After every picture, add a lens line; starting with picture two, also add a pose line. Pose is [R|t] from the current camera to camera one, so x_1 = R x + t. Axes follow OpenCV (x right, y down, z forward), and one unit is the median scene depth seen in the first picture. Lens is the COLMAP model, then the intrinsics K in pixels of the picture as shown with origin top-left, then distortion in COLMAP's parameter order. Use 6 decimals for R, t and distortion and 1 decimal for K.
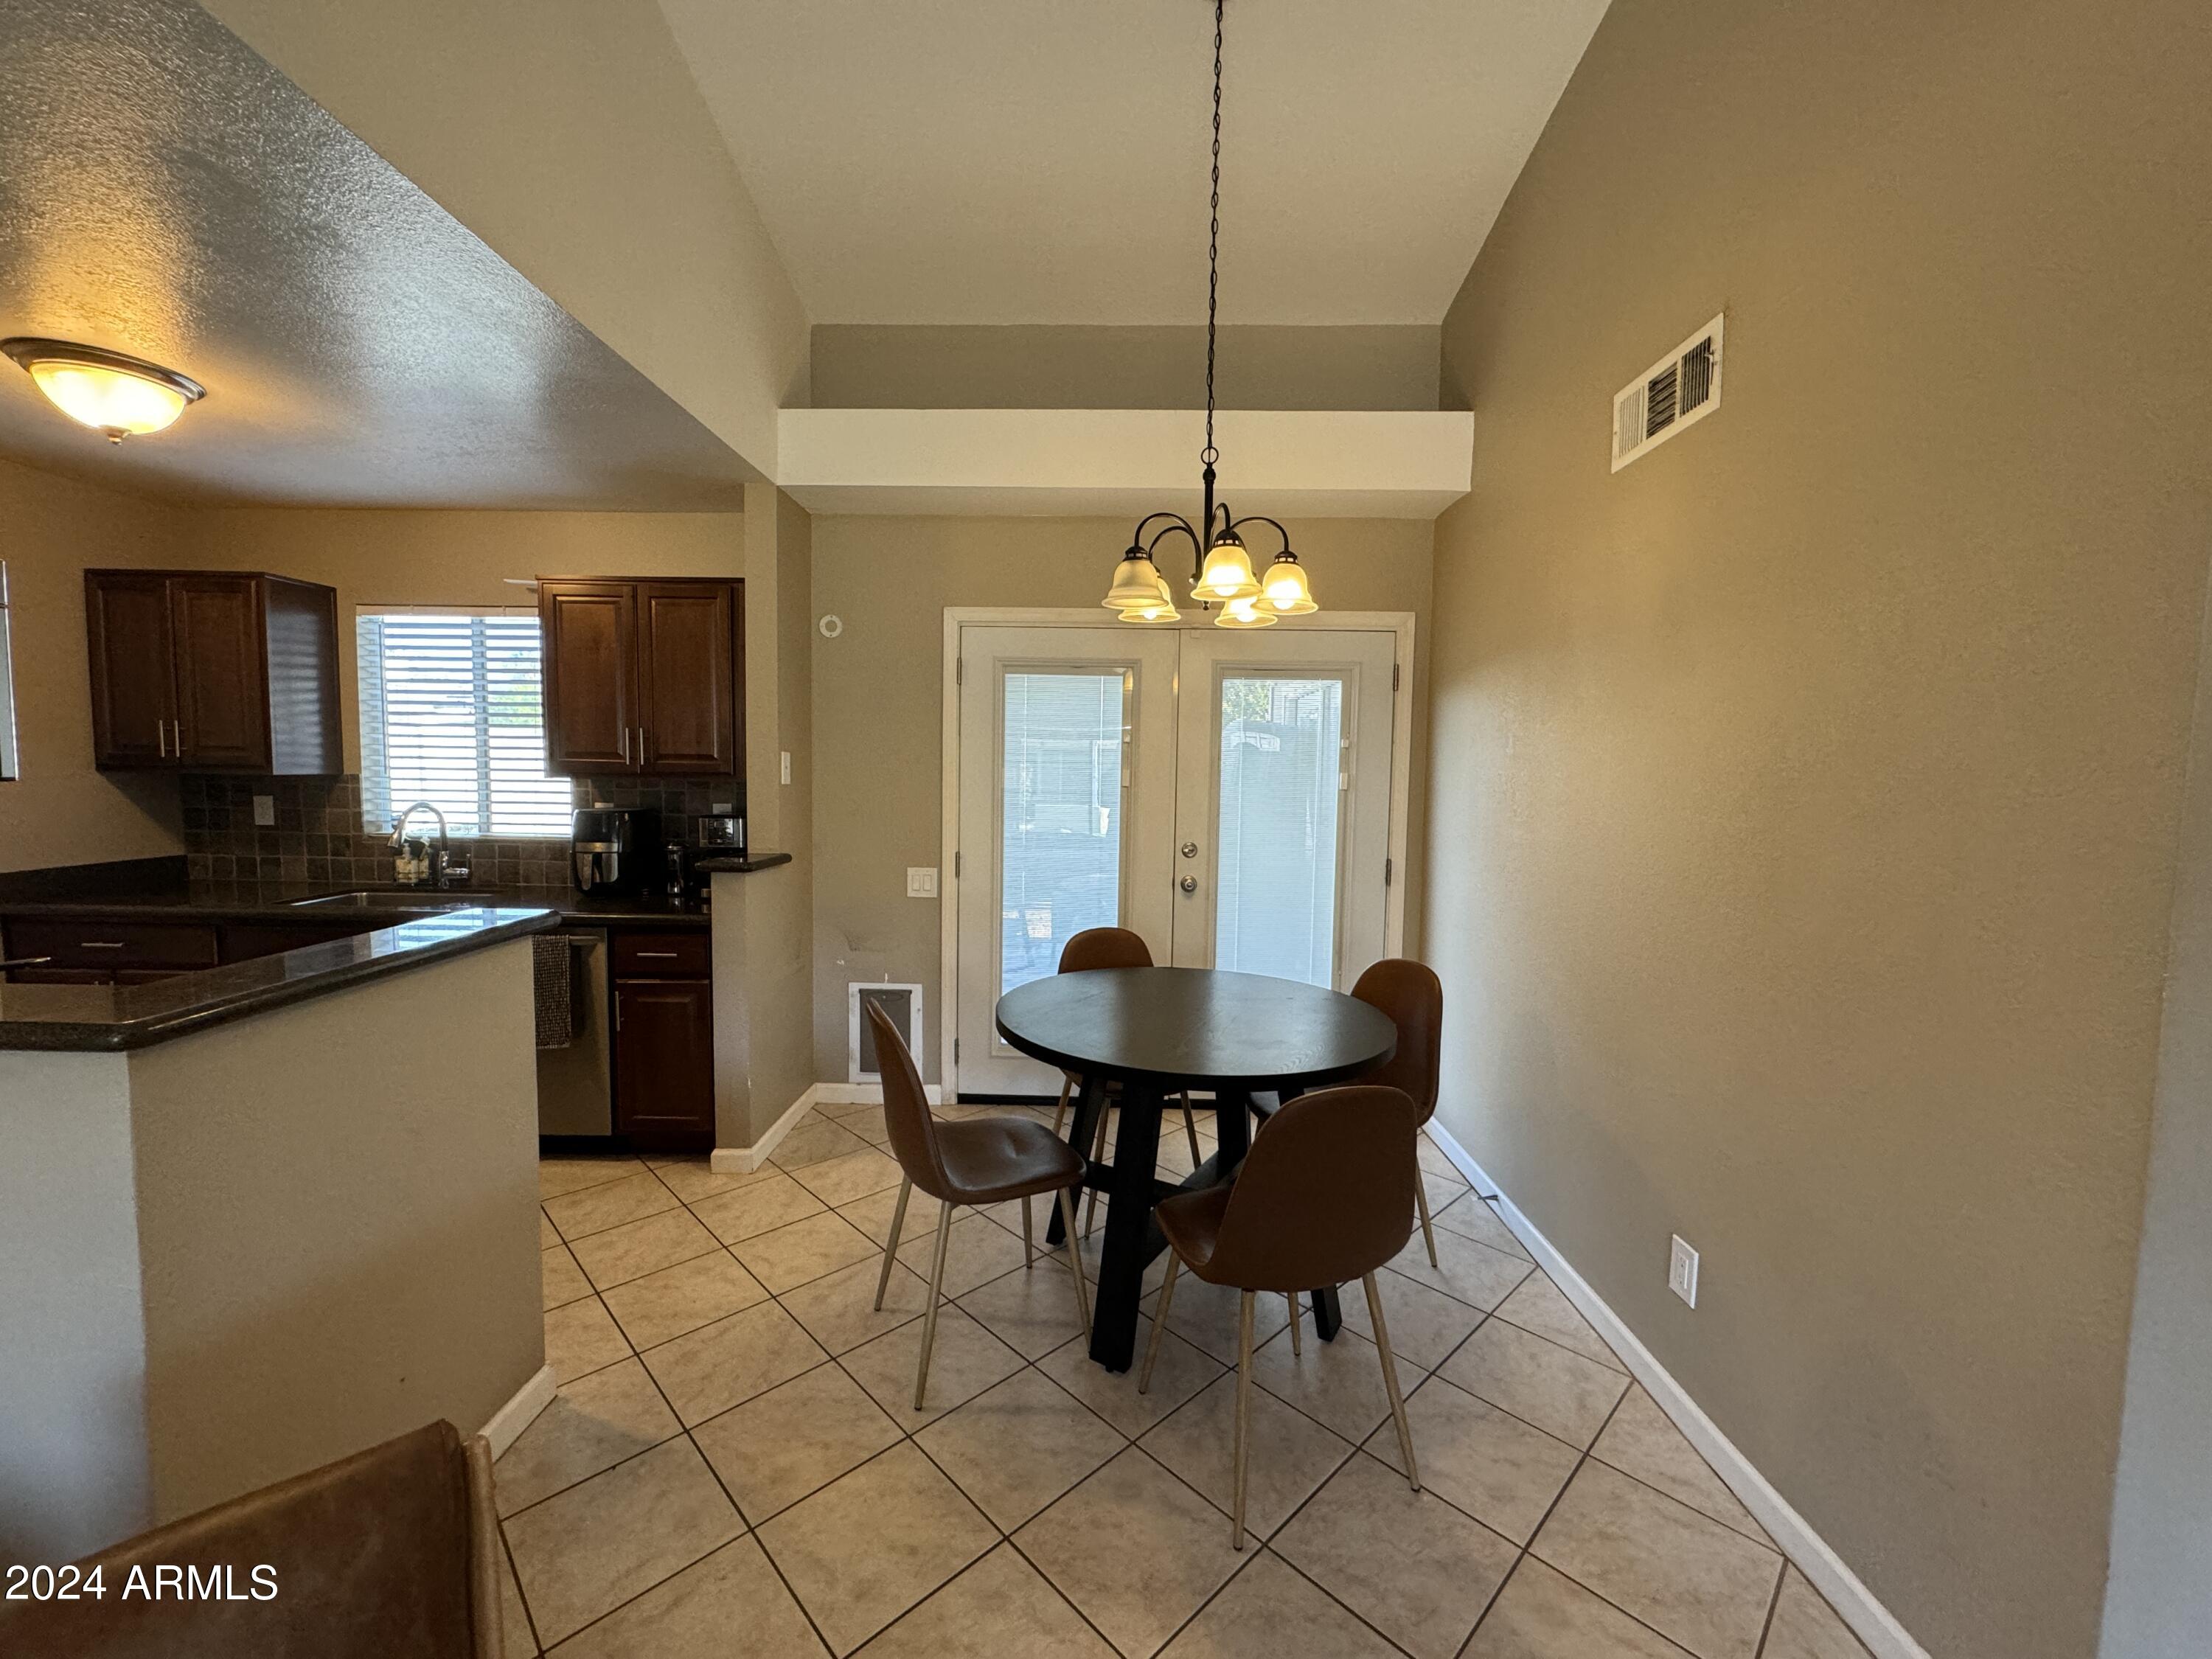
lens RADIAL K [[882.8, 0, 1099.2], [0, 882.8, 831.3], [0, 0, 1]] dist [-0.000901, 0.000171]
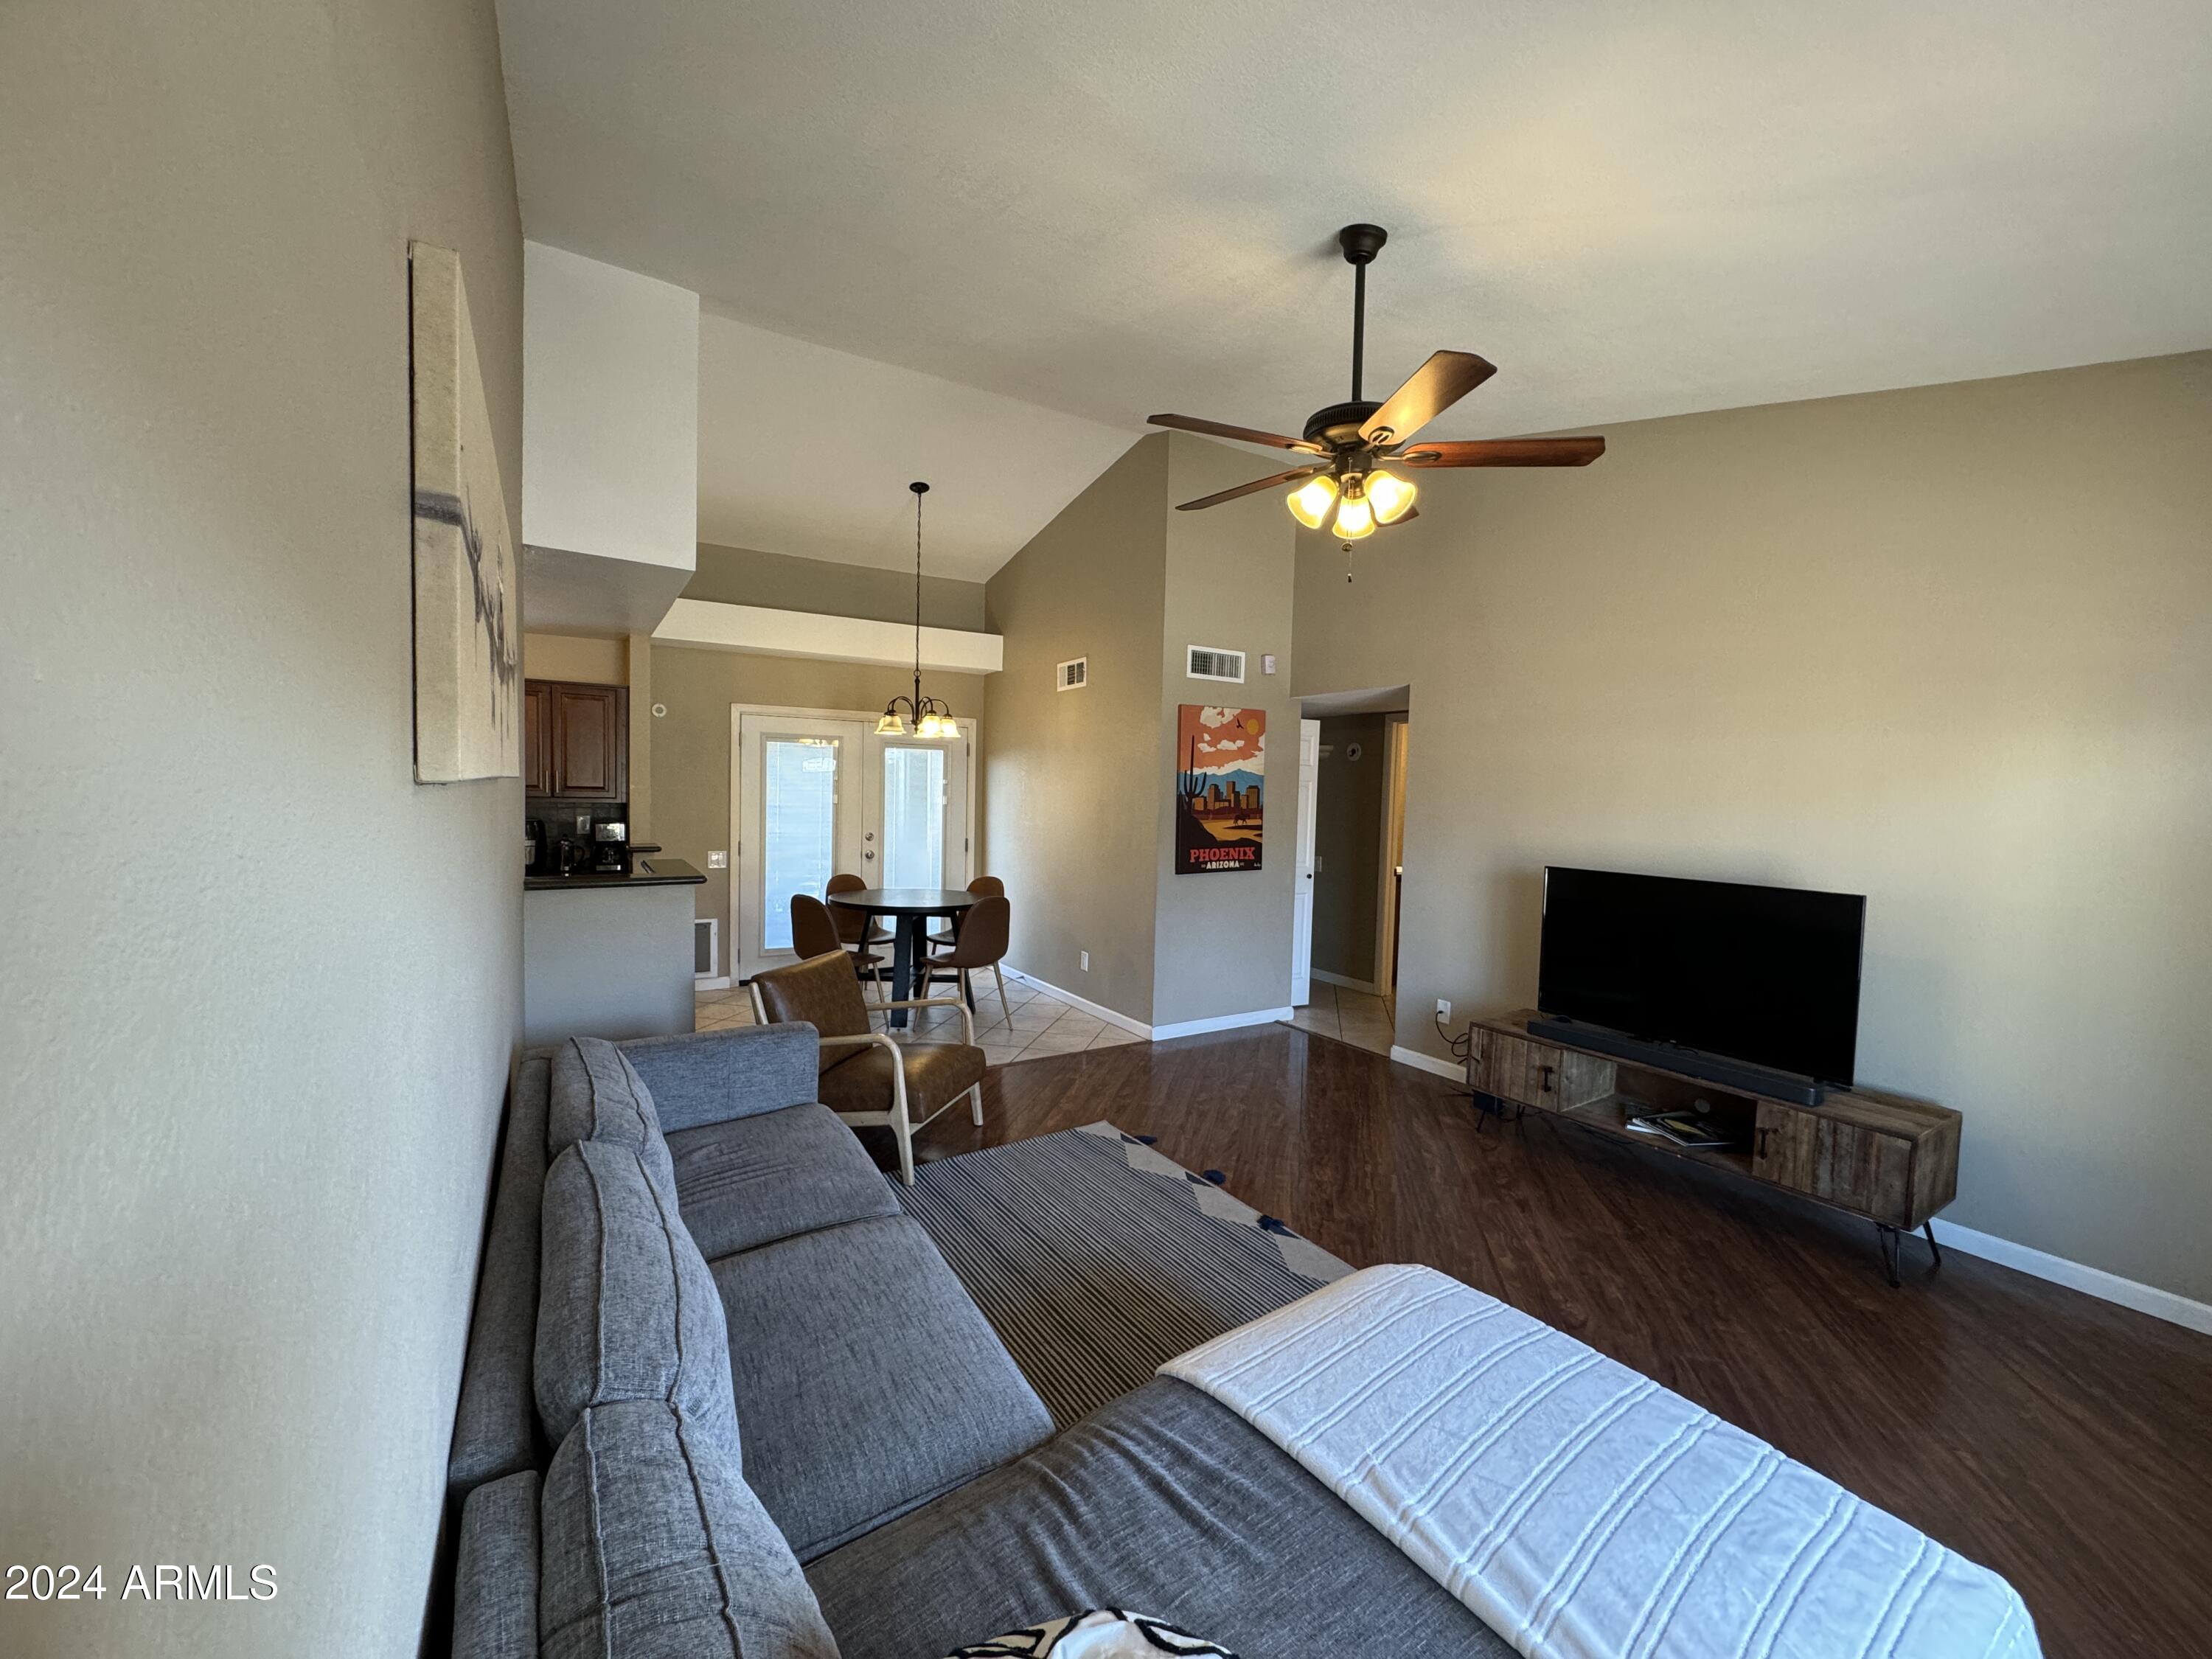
lens RADIAL K [[874.0, 0, 1104.8], [0, 874.0, 834.4], [0, 0, 1]] dist [-0.002160, 0.000225]
pose [[0.840838, -0.023723, 0.540767, -0.546838], [0.026899, 0.999636, 0.002028, 0.028557], [-0.540618, 0.012841, 0.841170, -0.959512]]
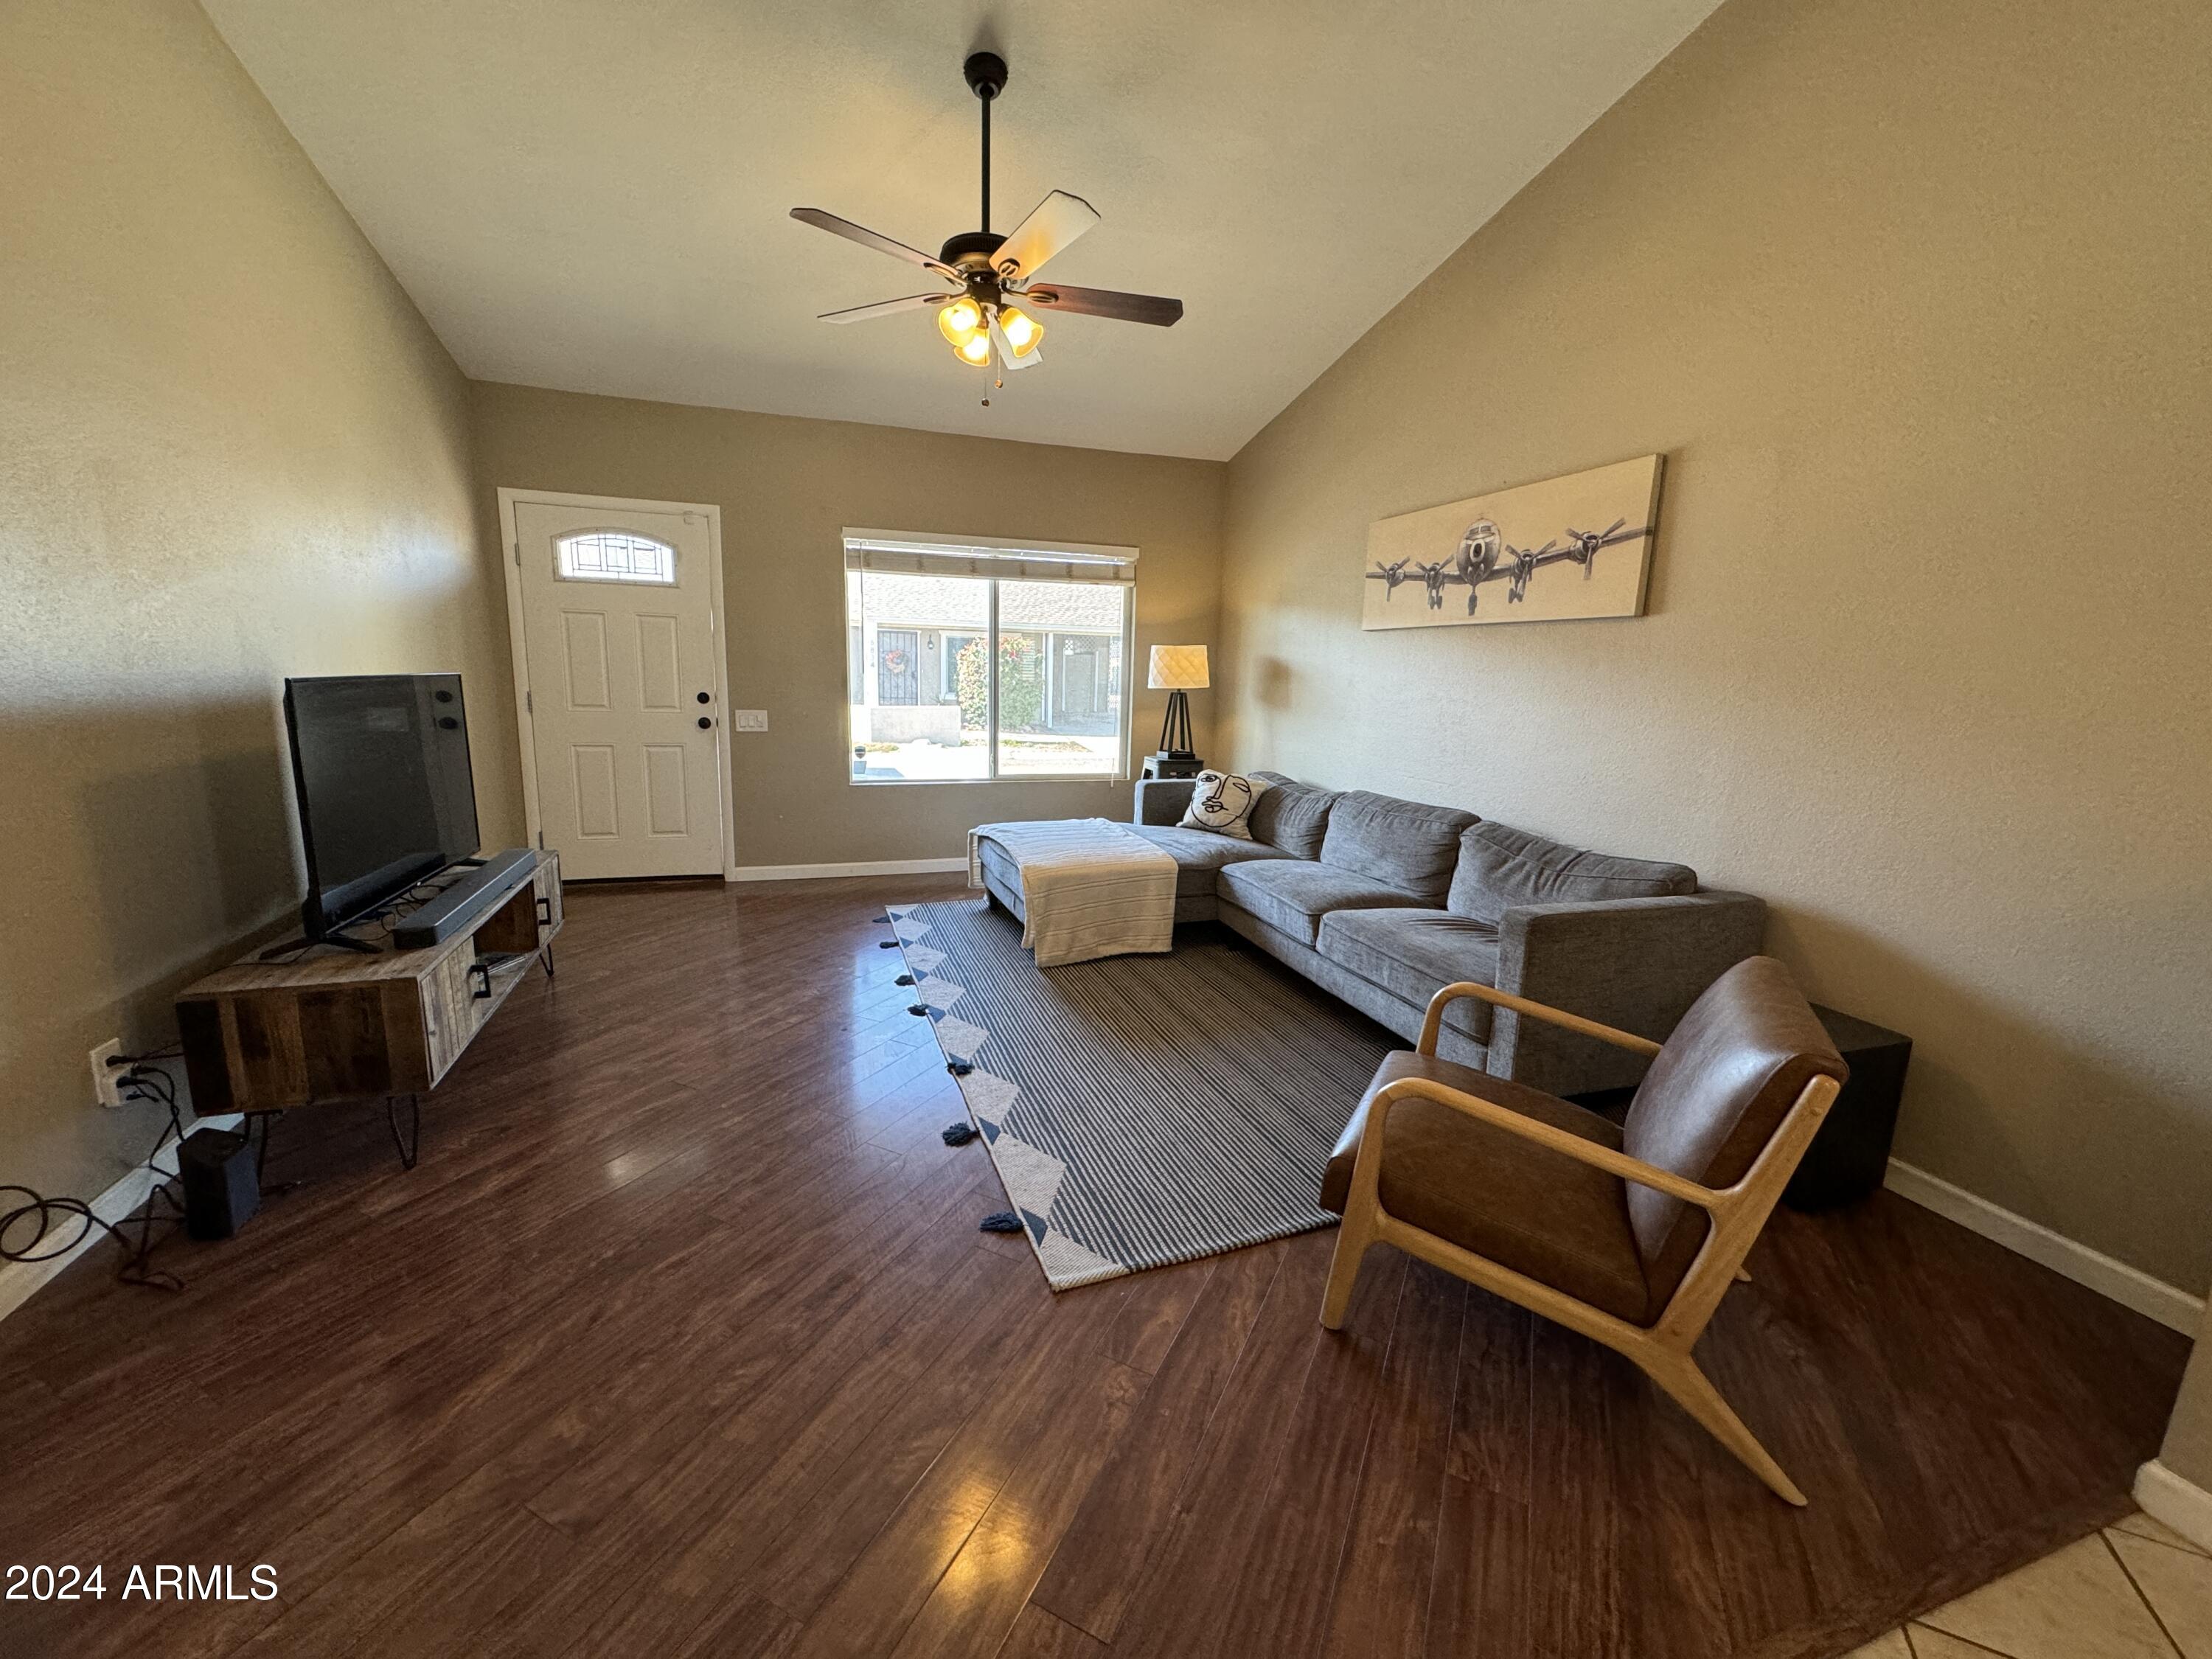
lens RADIAL K [[882.8, 0, 1099.2], [0, 882.8, 831.3], [0, 0, 1]] dist [-0.000901, 0.000171]
pose [[-0.942691, 0.018345, -0.333163, 0.250999], [-0.065928, 0.968562, 0.239876, 0.006189], [0.327089, 0.248093, -0.911846, 0.511157]]
